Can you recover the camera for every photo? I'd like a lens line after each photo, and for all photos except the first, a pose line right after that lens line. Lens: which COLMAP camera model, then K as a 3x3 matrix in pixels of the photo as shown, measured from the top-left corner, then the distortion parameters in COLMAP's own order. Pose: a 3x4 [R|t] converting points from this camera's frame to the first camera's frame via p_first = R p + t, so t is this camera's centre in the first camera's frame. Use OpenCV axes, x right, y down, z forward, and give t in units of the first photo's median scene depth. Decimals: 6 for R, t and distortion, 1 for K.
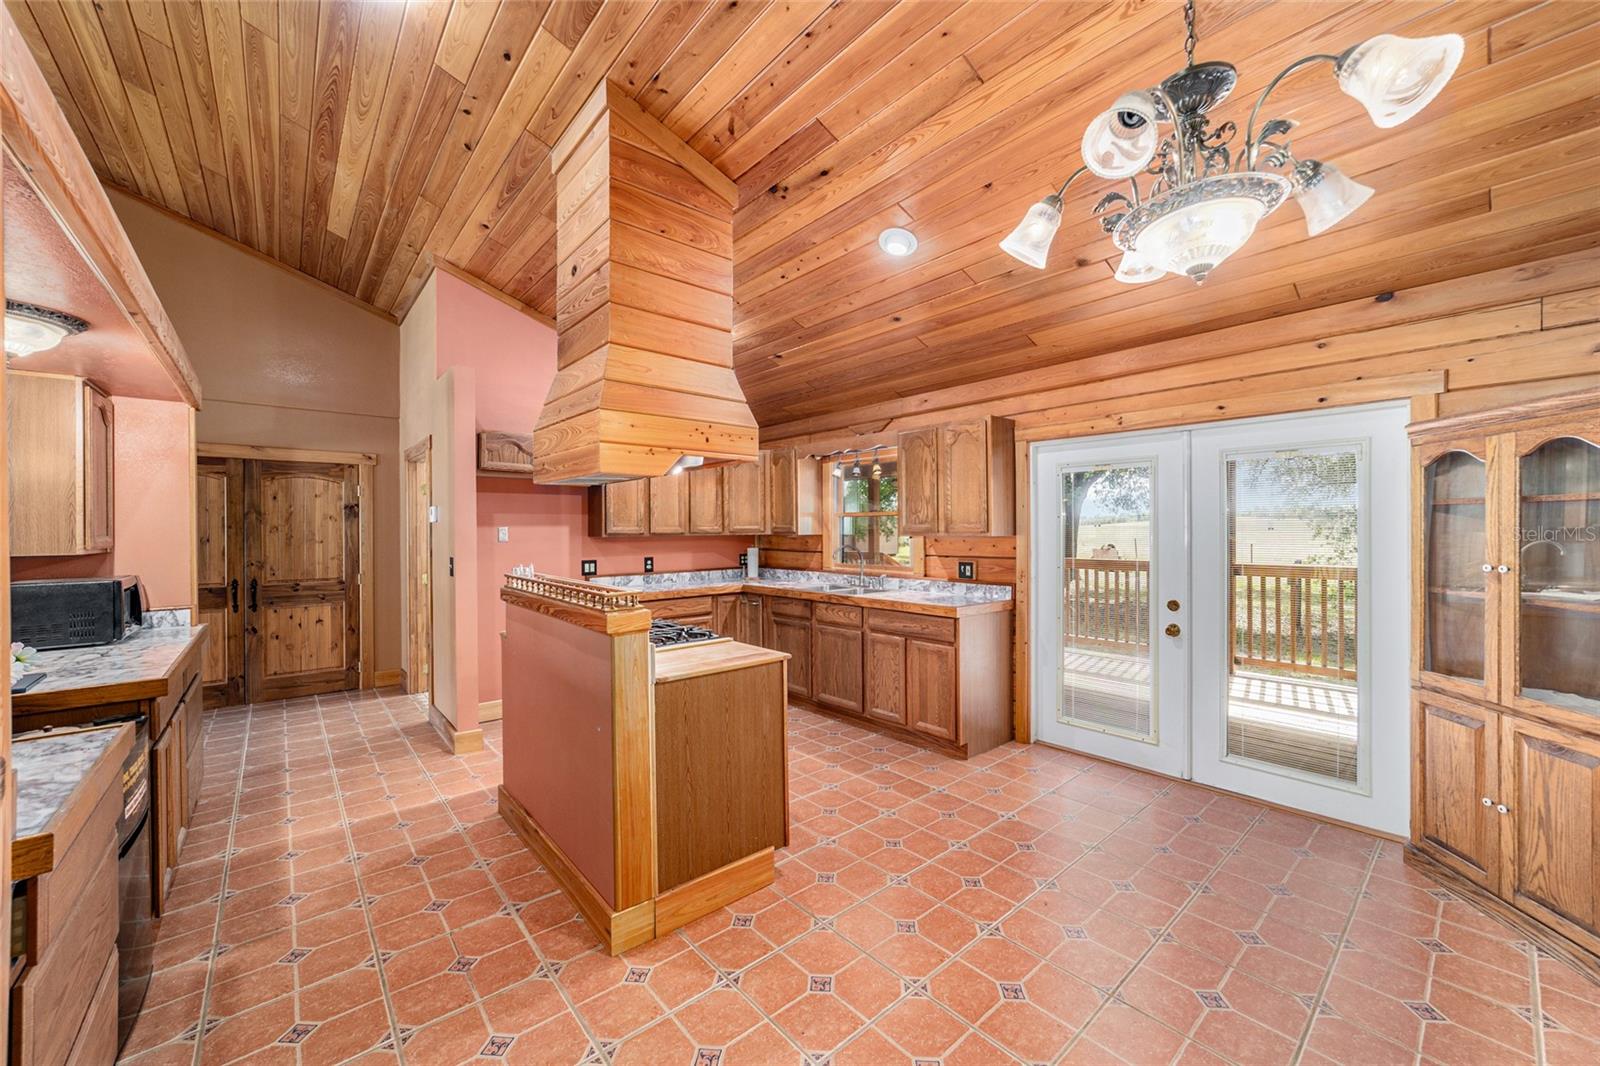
lens RADIAL K [[617.1, 0, 800.1], [0, 617.1, 531.0], [0, 0, 1]] dist [-0.016445, 0.008199]
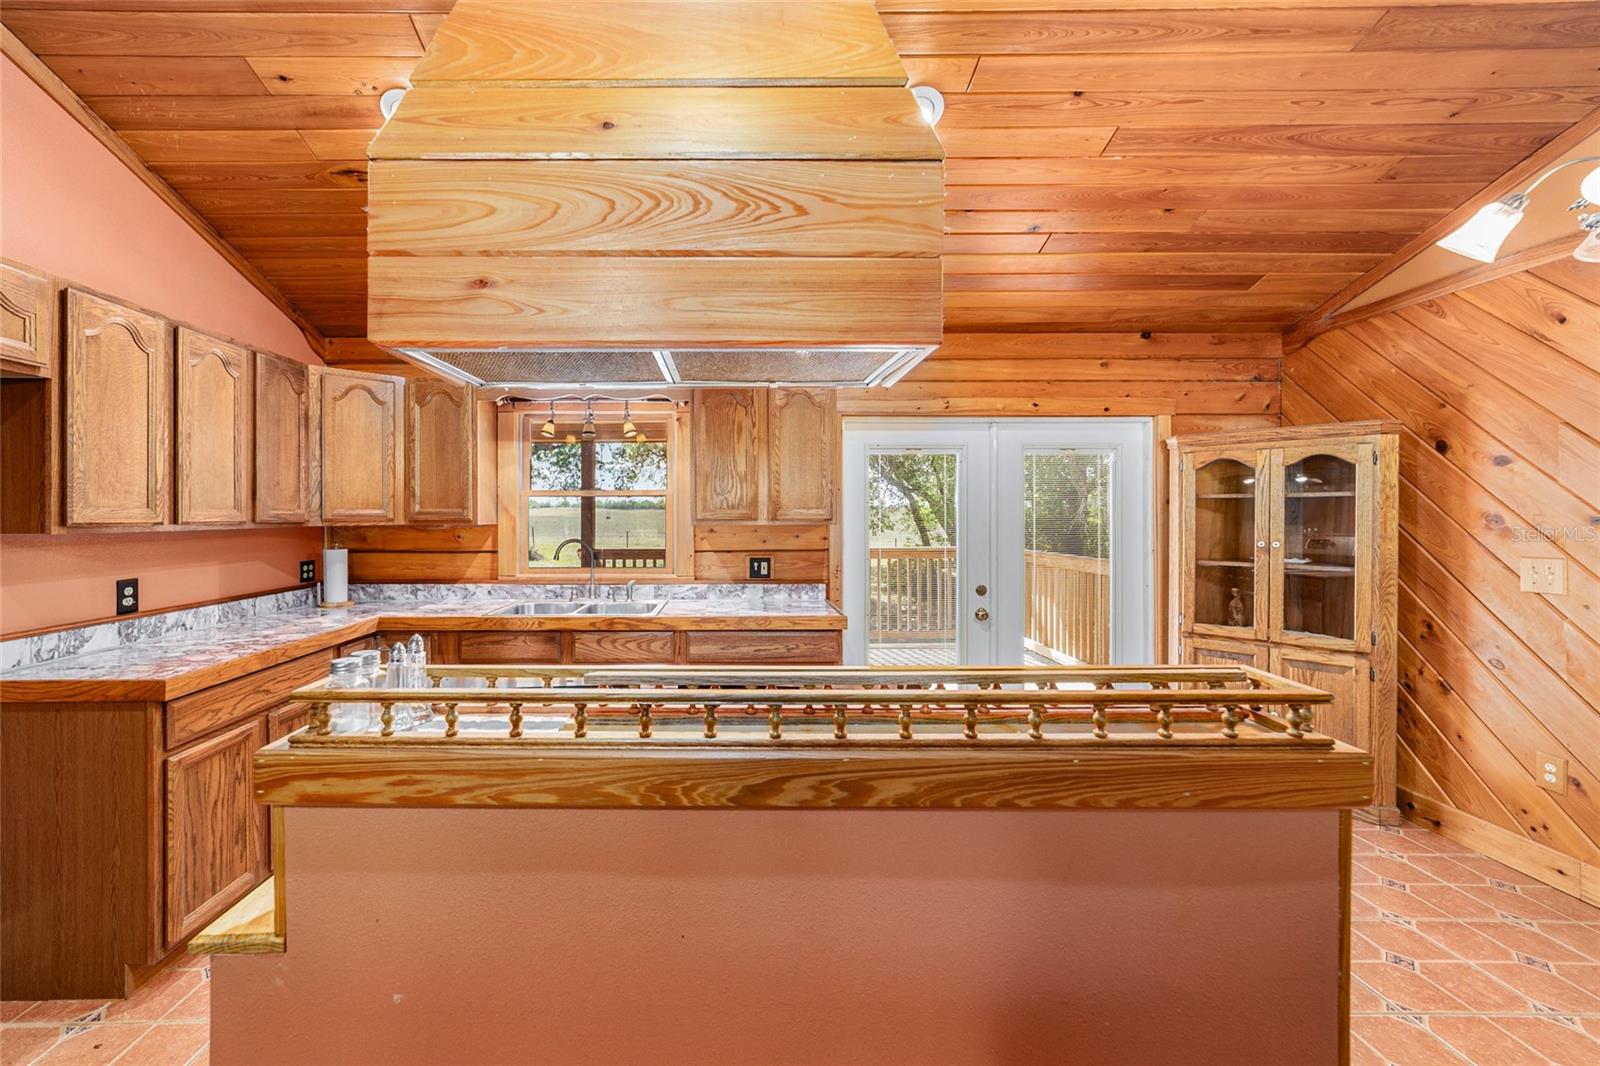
lens RADIAL K [[643.2, 0, 736.5], [0, 643.2, 515.4], [0, 0, 1]] dist [-0.011659, 0.000417]
pose [[0.652583, 0.003930, 0.757707, -0.412614], [0.001196, 0.999980, -0.006217, 0.001222], [-0.757716, 0.004963, 0.652565, 0.519882]]
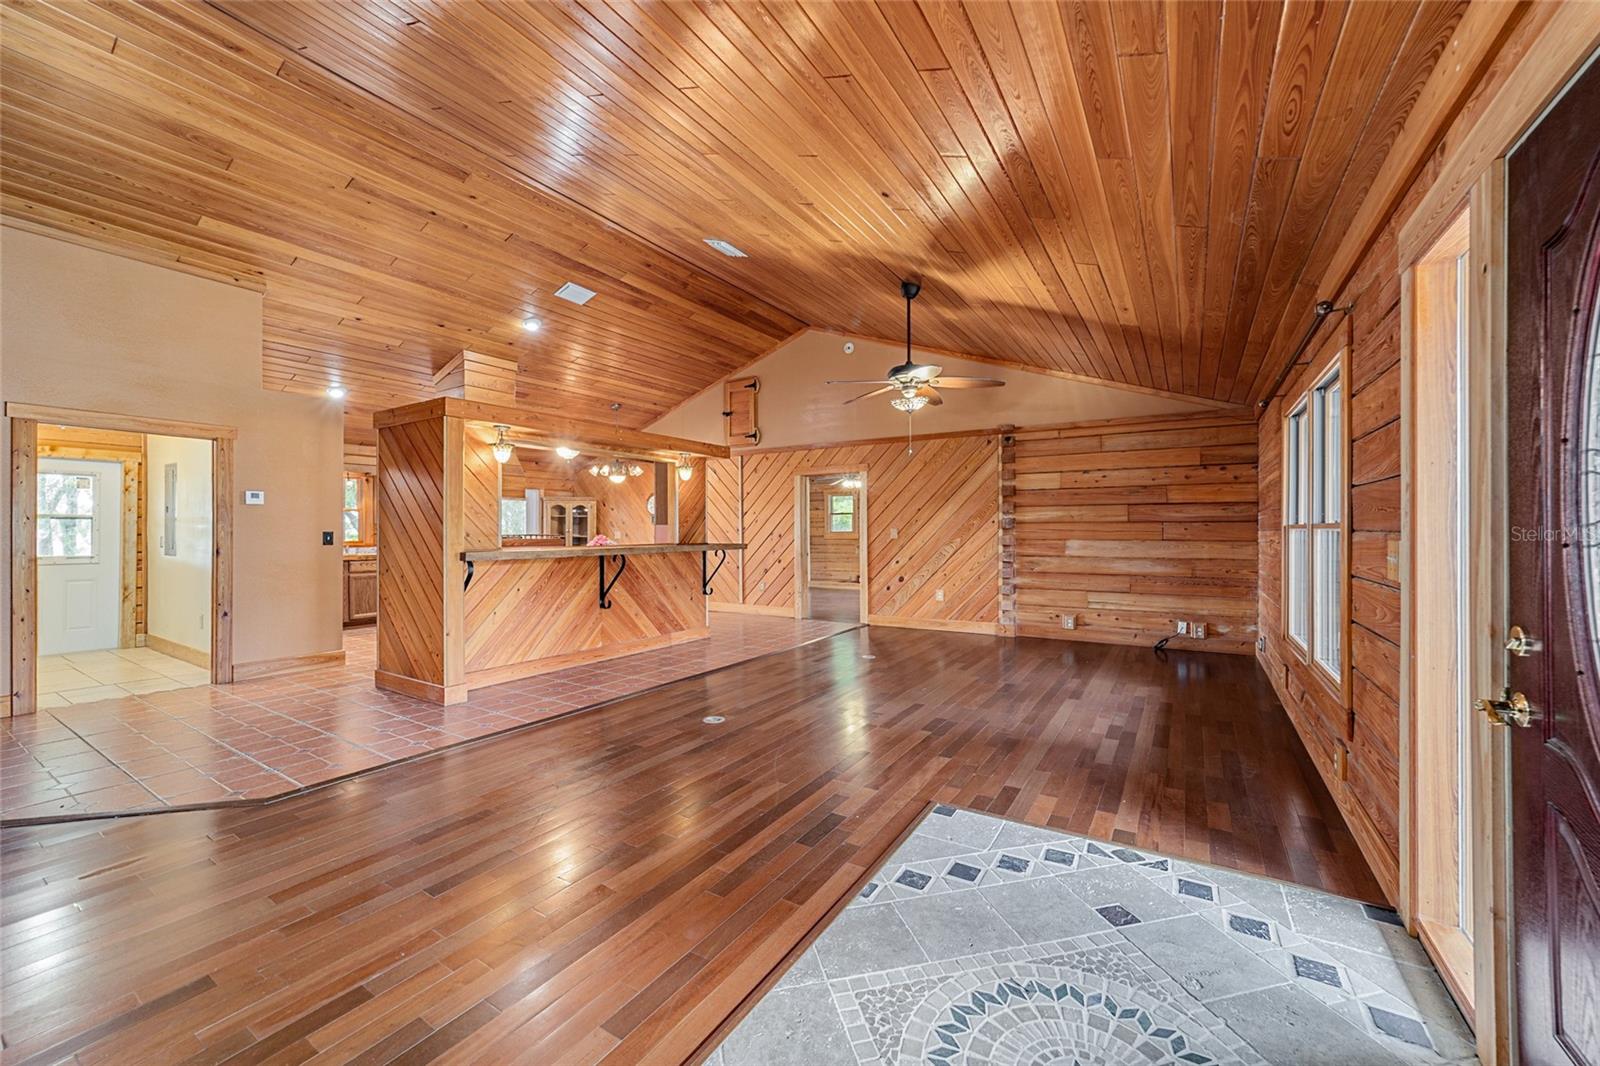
lens RADIAL K [[617.1, 0, 795.0], [0, 617.1, 531.5], [0, 0, 1]] dist [-0.016445, 0.008199]
pose [[-0.286484, 0.004790, 0.958073, -2.216649], [0.007209, 0.999970, -0.002843, 0.053547], [-0.958058, 0.006092, -0.286510, 0.362723]]
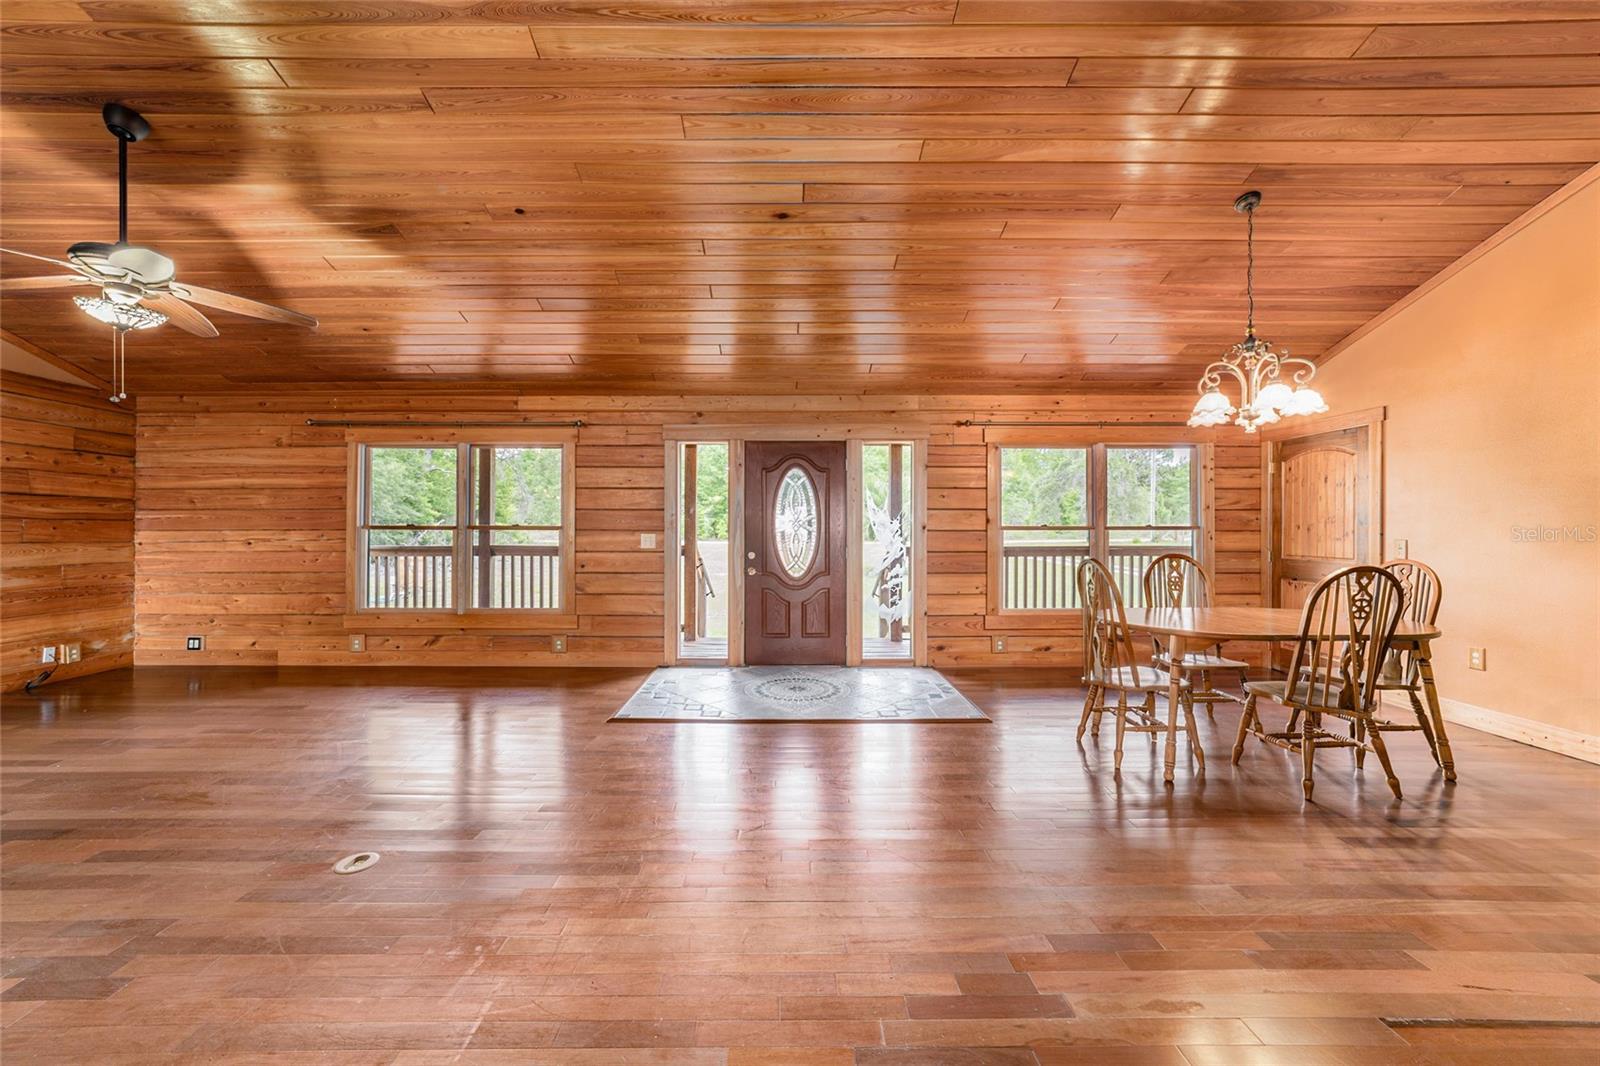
lens RADIAL K [[617.1, 0, 798.0], [0, 617.1, 528.0], [0, 0, 1]] dist [-0.016445, 0.008199]
pose [[-0.650261, 0.003360, -0.759703, -1.044678], [0.000590, 0.999992, 0.003918, 0.045941], [0.759711, 0.002099, -0.650258, 0.894851]]
